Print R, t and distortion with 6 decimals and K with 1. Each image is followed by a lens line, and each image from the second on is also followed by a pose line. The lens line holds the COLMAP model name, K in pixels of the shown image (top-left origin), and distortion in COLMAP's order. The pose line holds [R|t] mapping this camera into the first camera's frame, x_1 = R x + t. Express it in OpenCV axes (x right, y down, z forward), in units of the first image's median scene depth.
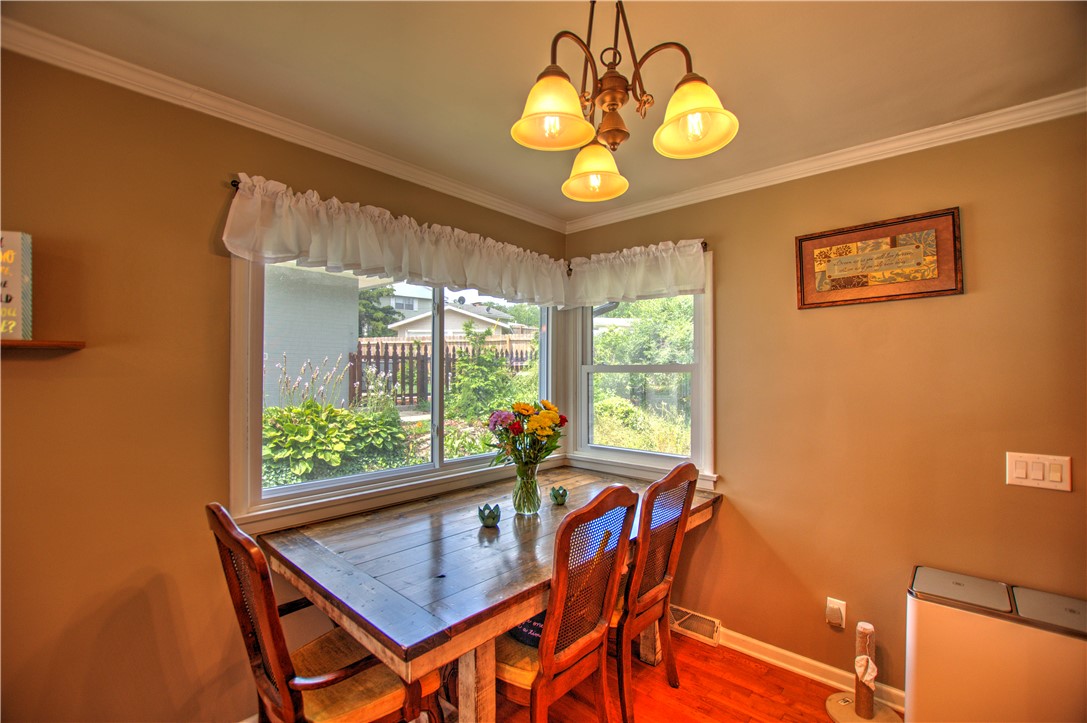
lens RADIAL K [[475.6, 0, 529.5], [0, 475.6, 366.4], [0, 0, 1]] dist [-0.035905, 0.000308]
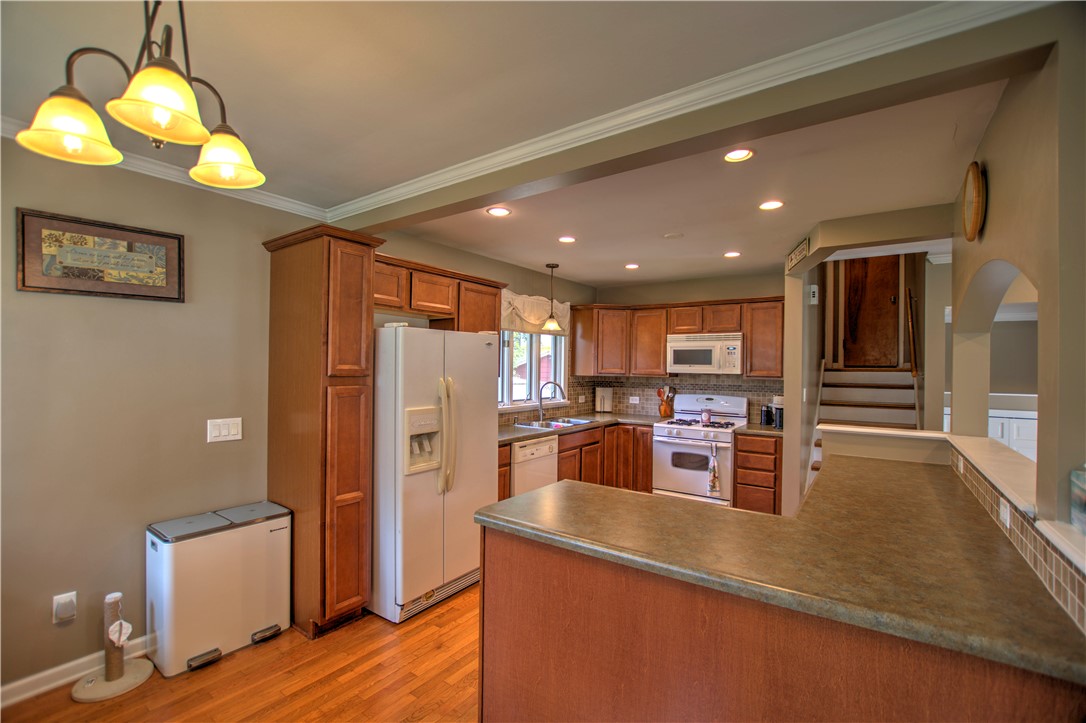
lens RADIAL K [[477.3, 0, 539.7], [0, 477.3, 367.9], [0, 0, 1]] dist [-0.020078, 0.000312]
pose [[-0.121435, -0.004738, 0.992588, -0.448947], [-0.023658, 0.999718, 0.001877, -0.000376], [-0.992317, -0.023254, -0.121513, 0.138251]]
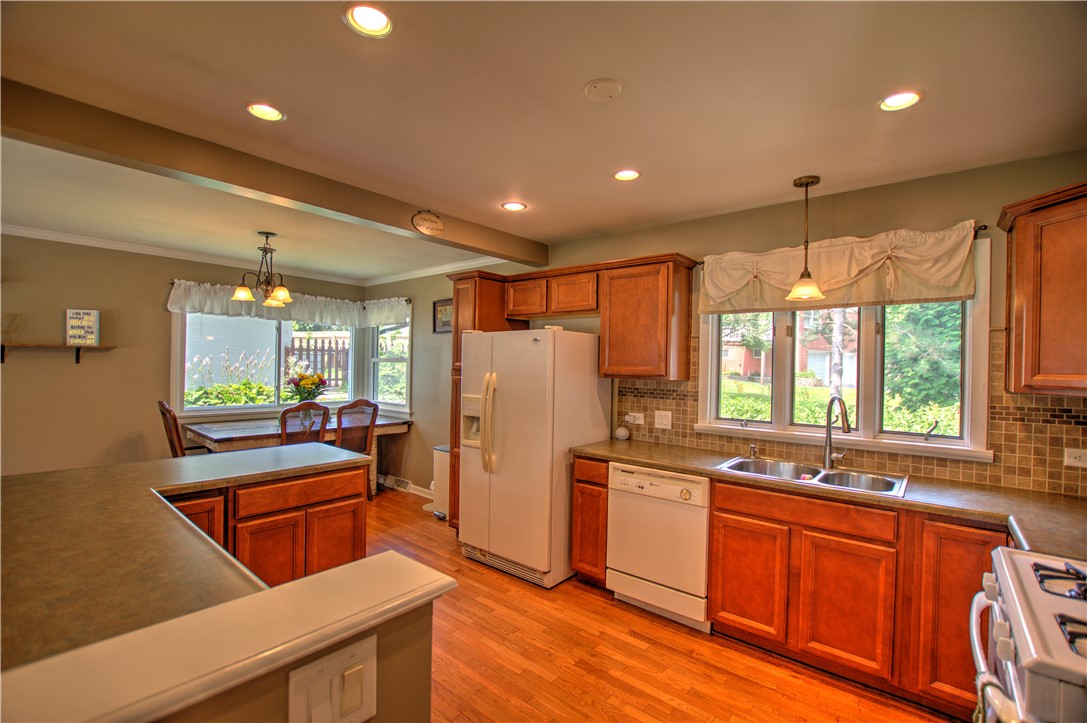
lens RADIAL K [[491.9, 0, 539.2], [0, 491.9, 365.6], [0, 0, 1]] dist [-0.020289, 0.000360]
pose [[0.999372, 0.017423, 0.030861, 1.077679], [-0.017783, 0.999776, 0.011454, -0.009280], [-0.030654, -0.011996, 0.999458, -1.431609]]
